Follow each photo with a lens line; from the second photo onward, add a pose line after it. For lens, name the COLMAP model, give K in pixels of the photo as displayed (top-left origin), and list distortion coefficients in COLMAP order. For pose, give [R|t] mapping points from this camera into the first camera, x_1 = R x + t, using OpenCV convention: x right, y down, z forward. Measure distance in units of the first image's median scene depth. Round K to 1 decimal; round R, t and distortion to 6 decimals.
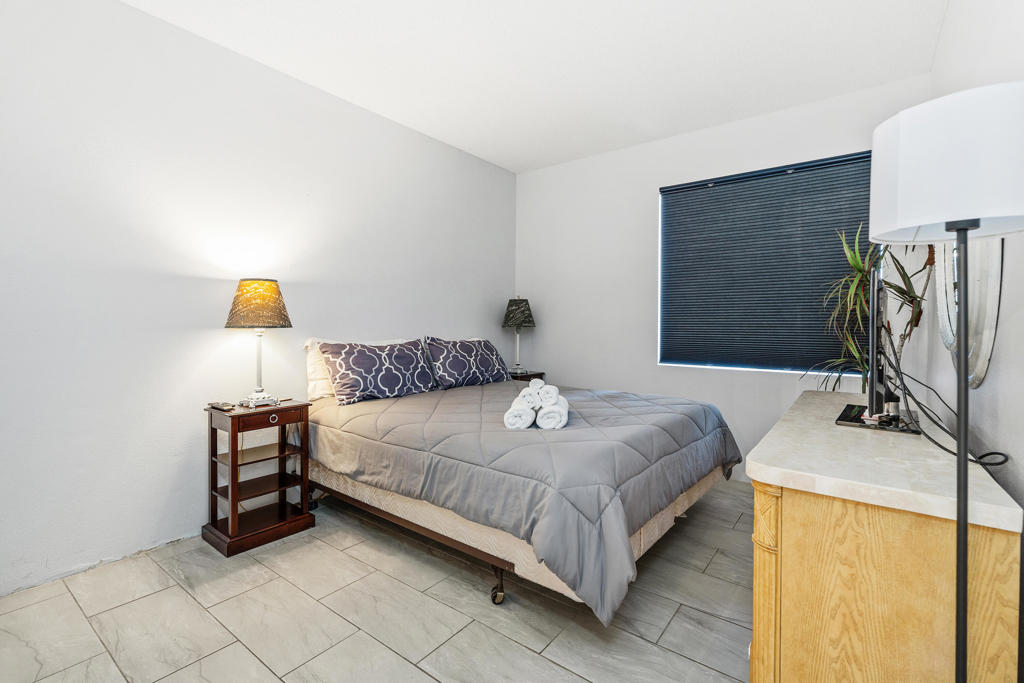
lens RADIAL K [[463.0, 0, 515.1], [0, 463.0, 334.0], [0, 0, 1]] dist [0.001498, 0.000077]
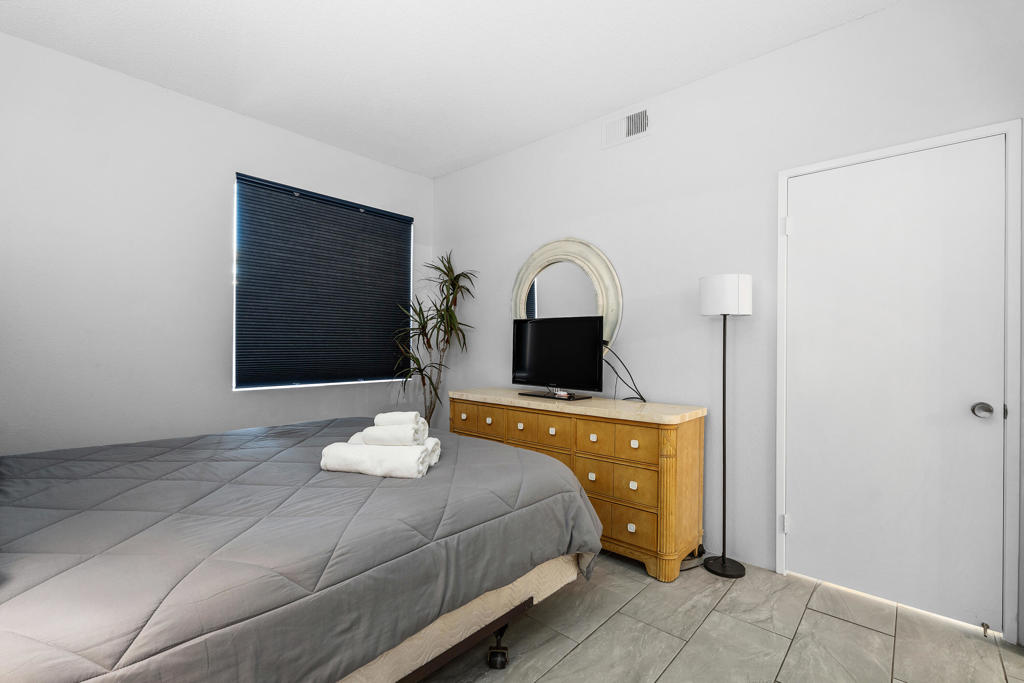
lens RADIAL K [[454.2, 0, 511.6], [0, 454.2, 345.8], [0, 0, 1]] dist [-0.000328, -0.000078]
pose [[0.080278, -0.007853, 0.996742, -0.632015], [0.010226, 0.999923, 0.007055, -0.017485], [-0.996720, 0.009626, 0.080352, 0.653086]]
